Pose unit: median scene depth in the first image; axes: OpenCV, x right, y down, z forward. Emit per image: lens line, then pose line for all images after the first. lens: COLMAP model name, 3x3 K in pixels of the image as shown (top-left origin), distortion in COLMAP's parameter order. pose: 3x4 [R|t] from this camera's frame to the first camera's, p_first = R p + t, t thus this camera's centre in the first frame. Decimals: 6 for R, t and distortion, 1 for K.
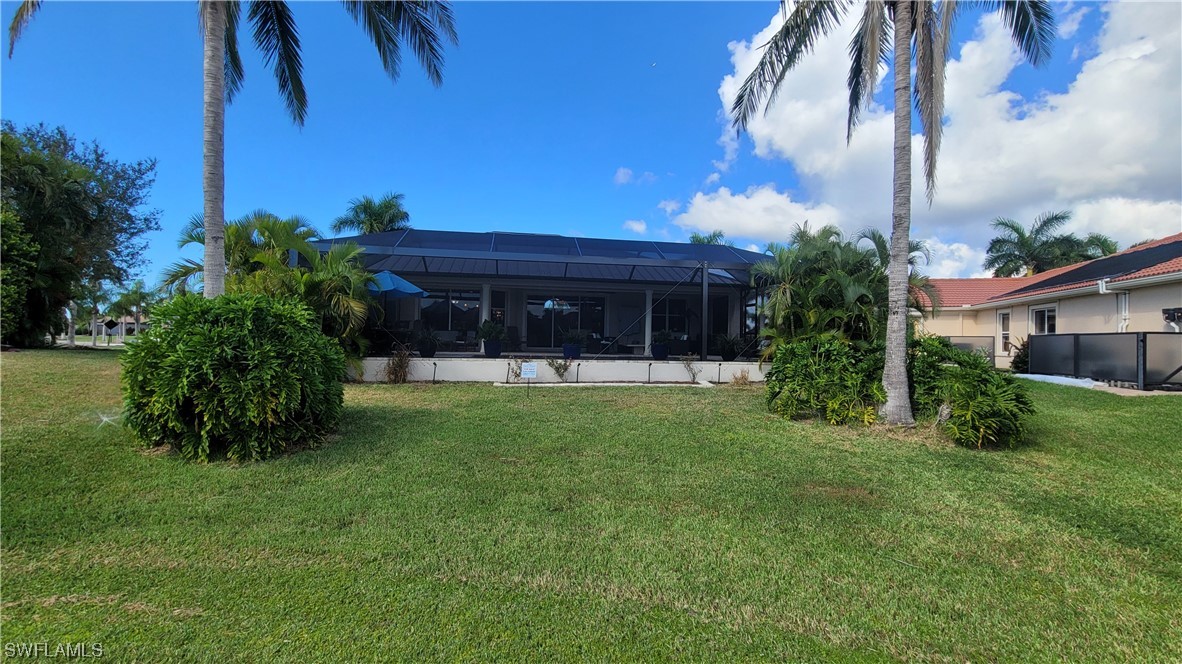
lens RADIAL K [[521.1, 0, 589.9], [0, 521.1, 330.9], [0, 0, 1]] dist [0.002693, -0.000184]
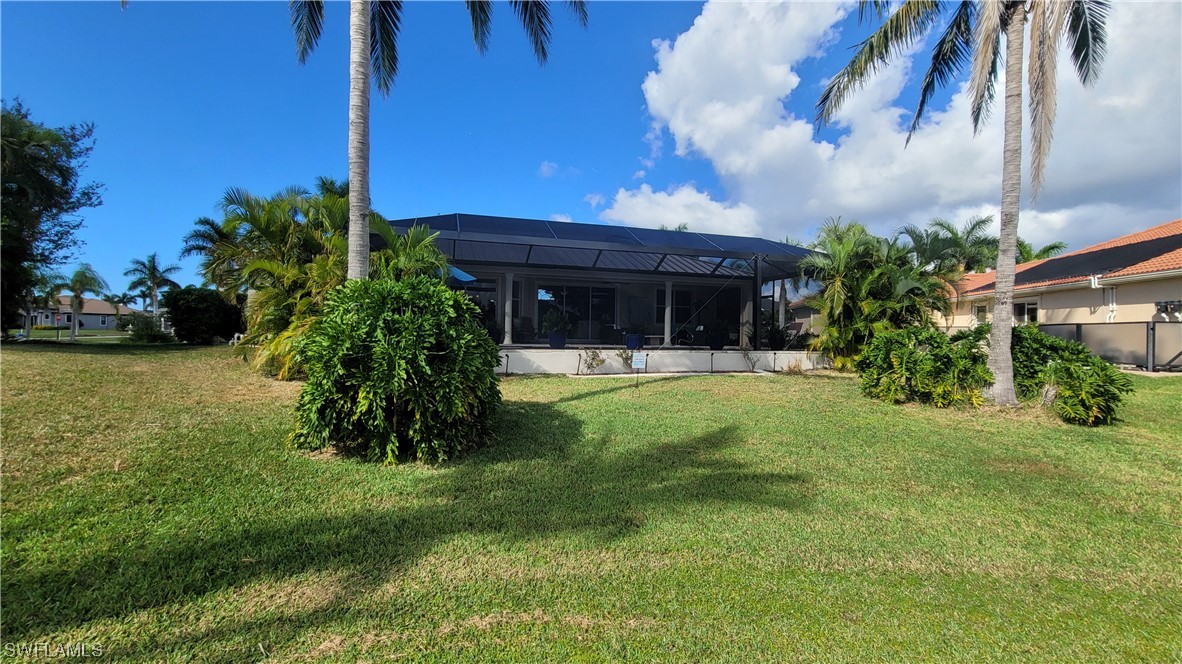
lens RADIAL K [[521.1, 0, 589.9], [0, 521.1, 330.9], [0, 0, 1]] dist [0.002693, -0.000184]
pose [[0.988925, -0.003035, 0.148388, -0.275371], [0.000977, 0.999902, 0.013940, 0.004667], [-0.148416, -0.013640, 0.988831, 0.032912]]
